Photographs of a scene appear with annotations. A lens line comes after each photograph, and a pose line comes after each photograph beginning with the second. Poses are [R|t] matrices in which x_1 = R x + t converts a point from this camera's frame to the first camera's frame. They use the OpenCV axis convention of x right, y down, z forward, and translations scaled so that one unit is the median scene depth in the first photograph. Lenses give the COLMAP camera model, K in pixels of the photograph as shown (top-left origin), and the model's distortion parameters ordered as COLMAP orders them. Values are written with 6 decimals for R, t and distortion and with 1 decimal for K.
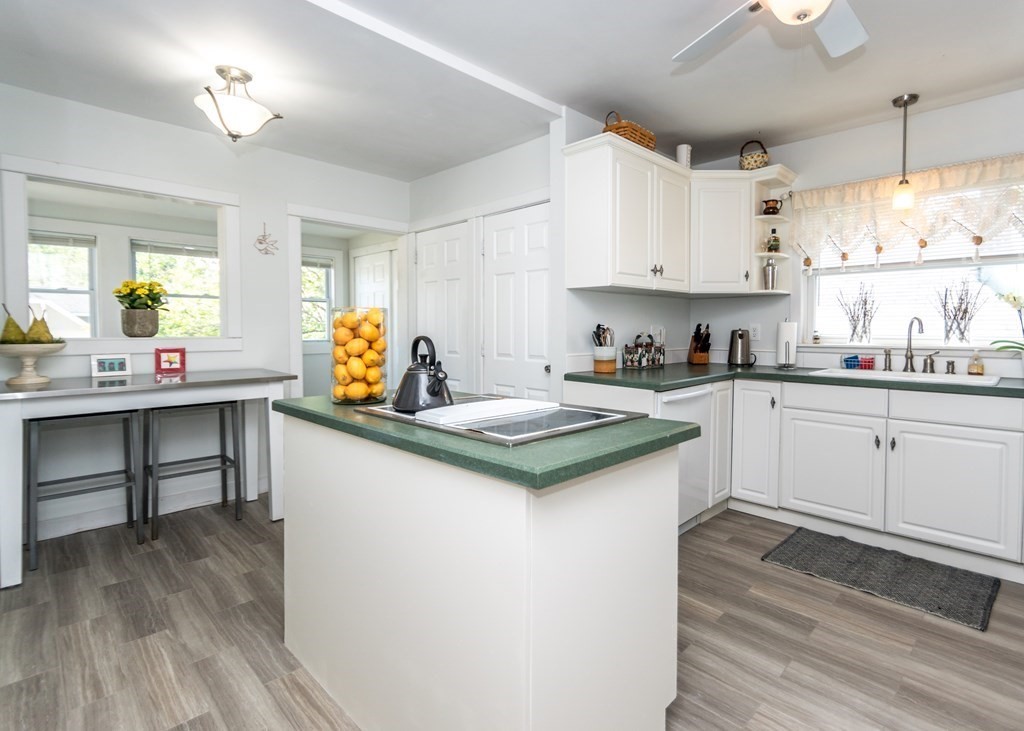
lens RADIAL K [[498.8, 0, 540.7], [0, 498.8, 340.0], [0, 0, 1]] dist [-0.002423, -0.000570]
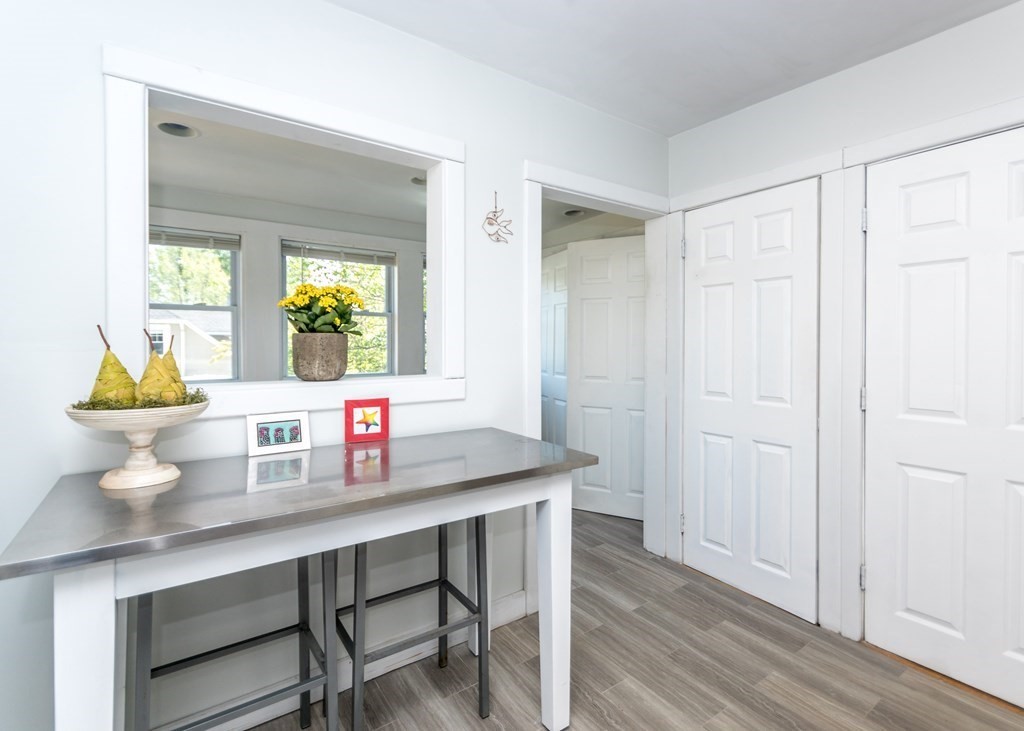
lens RADIAL K [[489.7, 0, 553.1], [0, 489.7, 346.3], [0, 0, 1]] dist [0.003152, 0.000356]
pose [[0.990367, -0.001447, -0.138459, -0.438063], [-0.001330, 0.999800, -0.019963, -0.033437], [0.138460, 0.019955, 0.990167, 0.450499]]
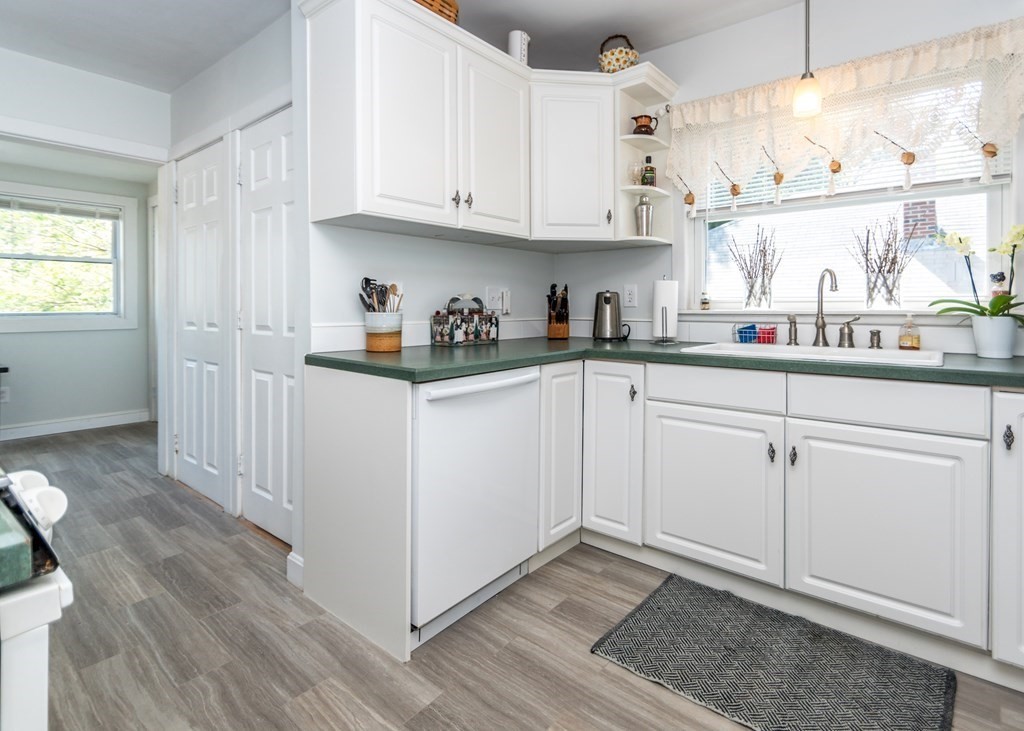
lens RADIAL K [[503.7, 0, 522.8], [0, 503.7, 308.9], [0, 0, 1]] dist [0.001246, 0.000099]
pose [[0.997270, -0.004168, 0.073728, 0.260122], [0.005491, 0.999827, -0.017749, 0.020847], [-0.073641, 0.018105, 0.997120, 0.309028]]
